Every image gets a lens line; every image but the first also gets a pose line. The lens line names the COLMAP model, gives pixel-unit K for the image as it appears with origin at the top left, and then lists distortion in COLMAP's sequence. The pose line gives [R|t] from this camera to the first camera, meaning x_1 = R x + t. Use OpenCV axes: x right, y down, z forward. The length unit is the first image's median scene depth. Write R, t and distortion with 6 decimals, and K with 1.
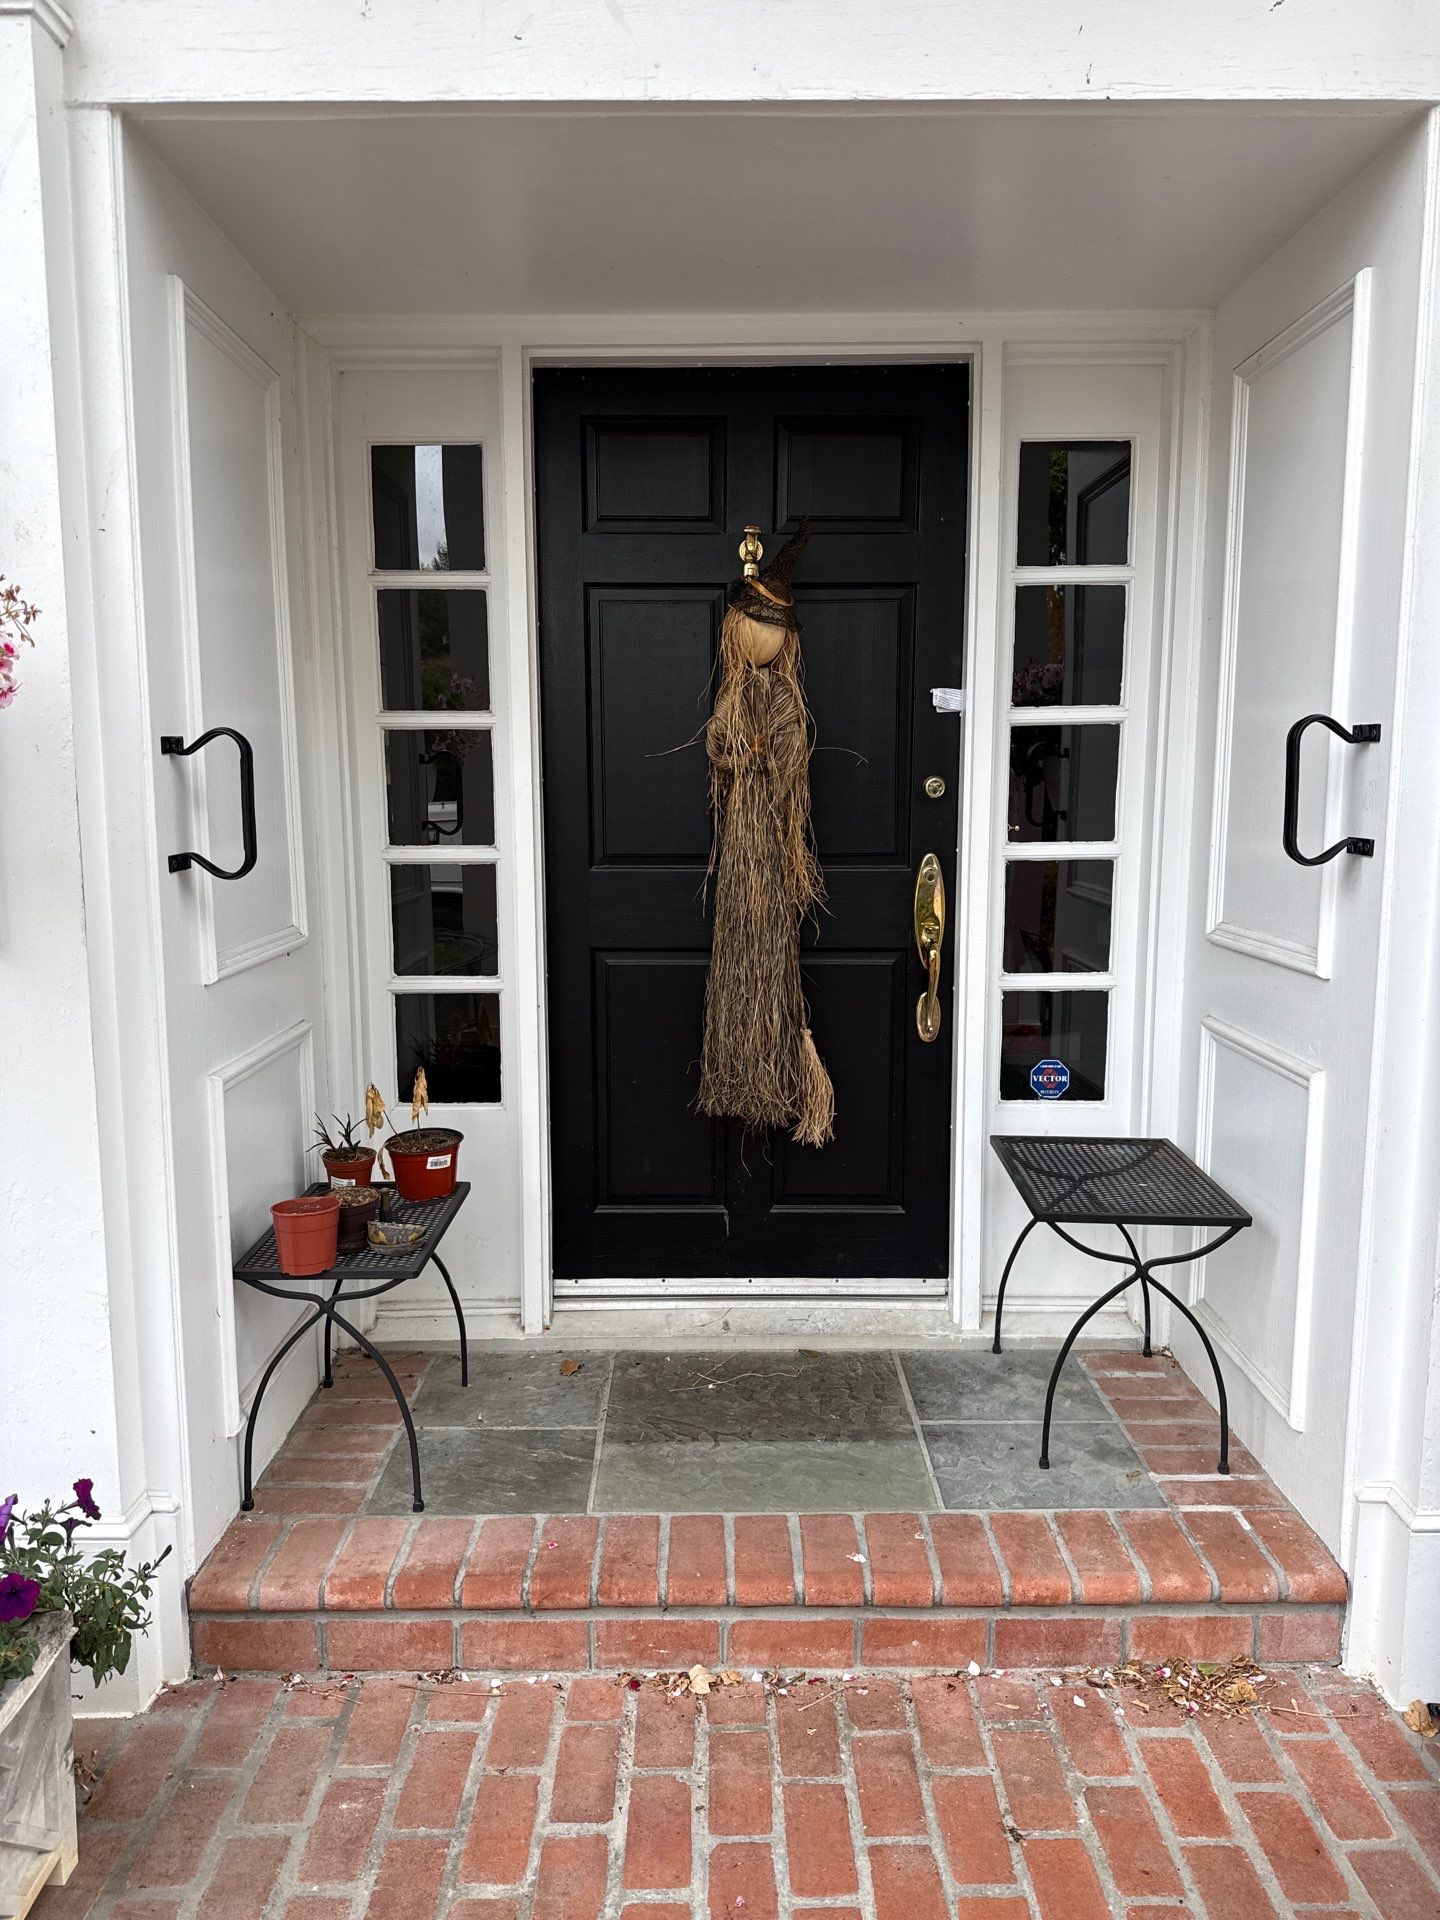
lens RADIAL K [[1316.8, 0, 714.8], [0, 1316.8, 949.4], [0, 0, 1]] dist [0.121808, -0.149427]
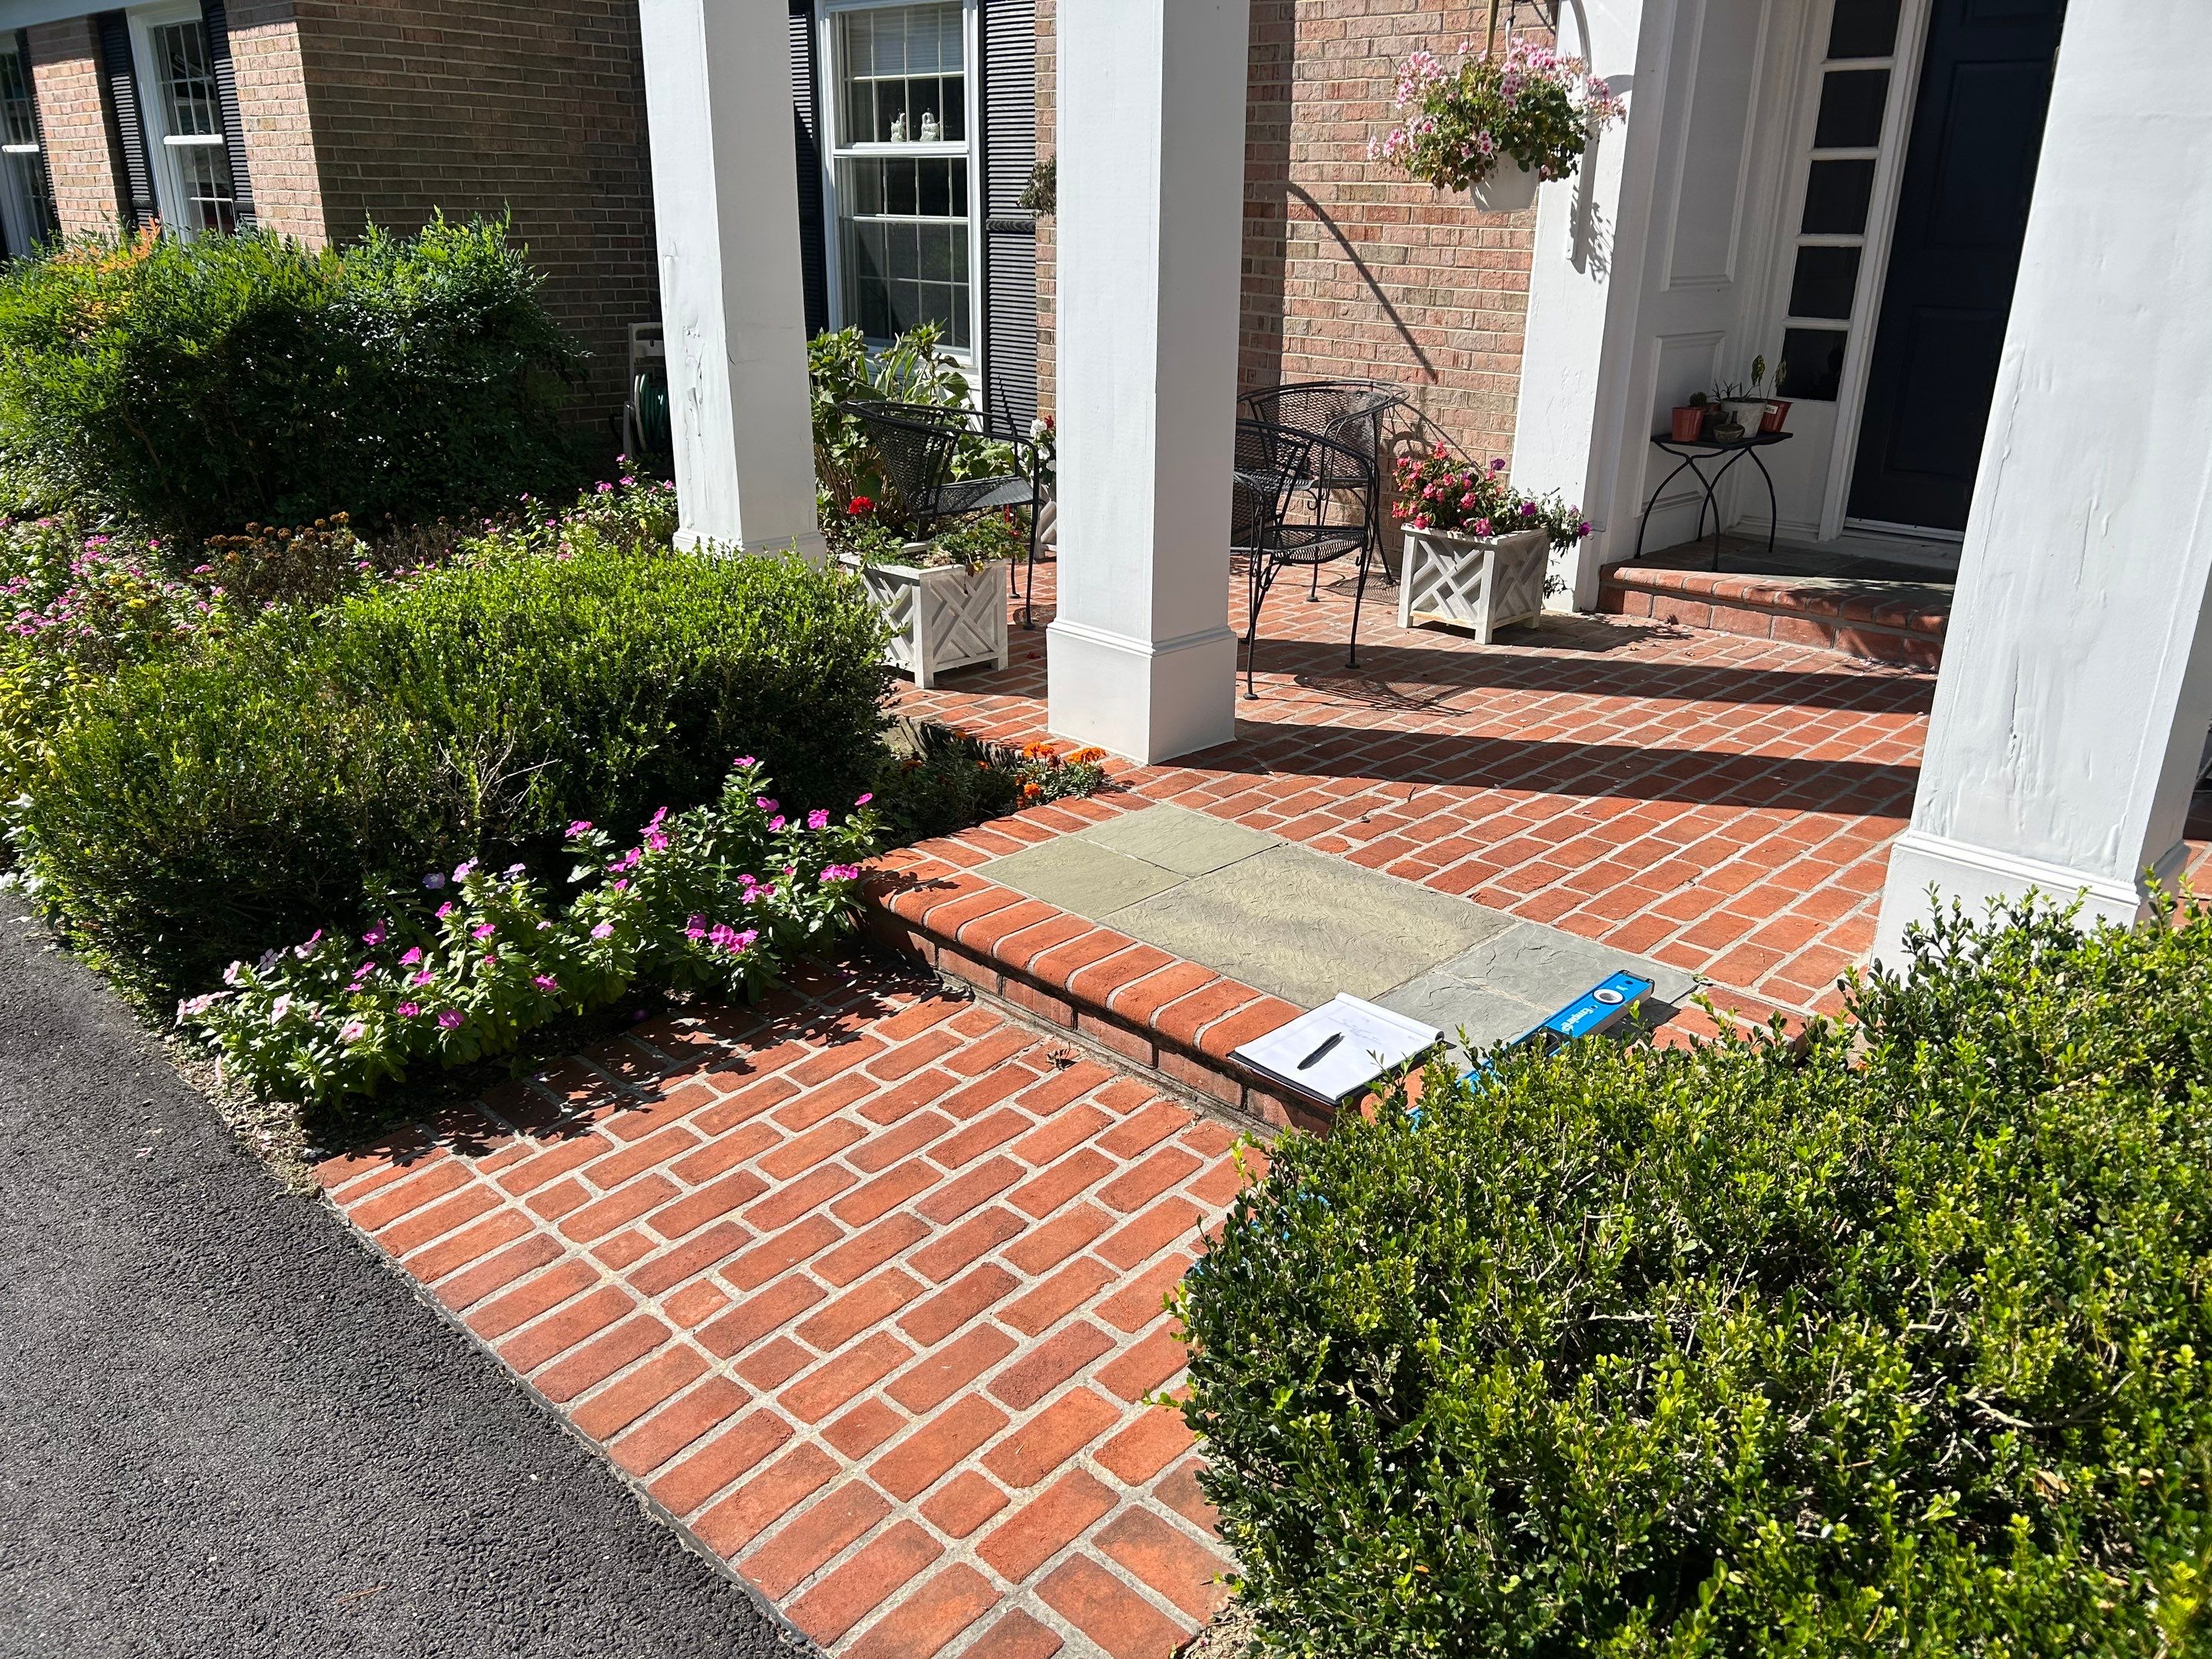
lens RADIAL K [[1698.4, 0, 1093.5], [0, 1698.4, 853.1], [0, 0, 1]] dist [0.061360, -0.089531]
pose [[0.704715, 0.262750, -0.659044, 0.785760], [-0.107555, 0.957726, 0.266821, 0.196193], [0.701290, -0.117149, 0.703184, -1.285617]]
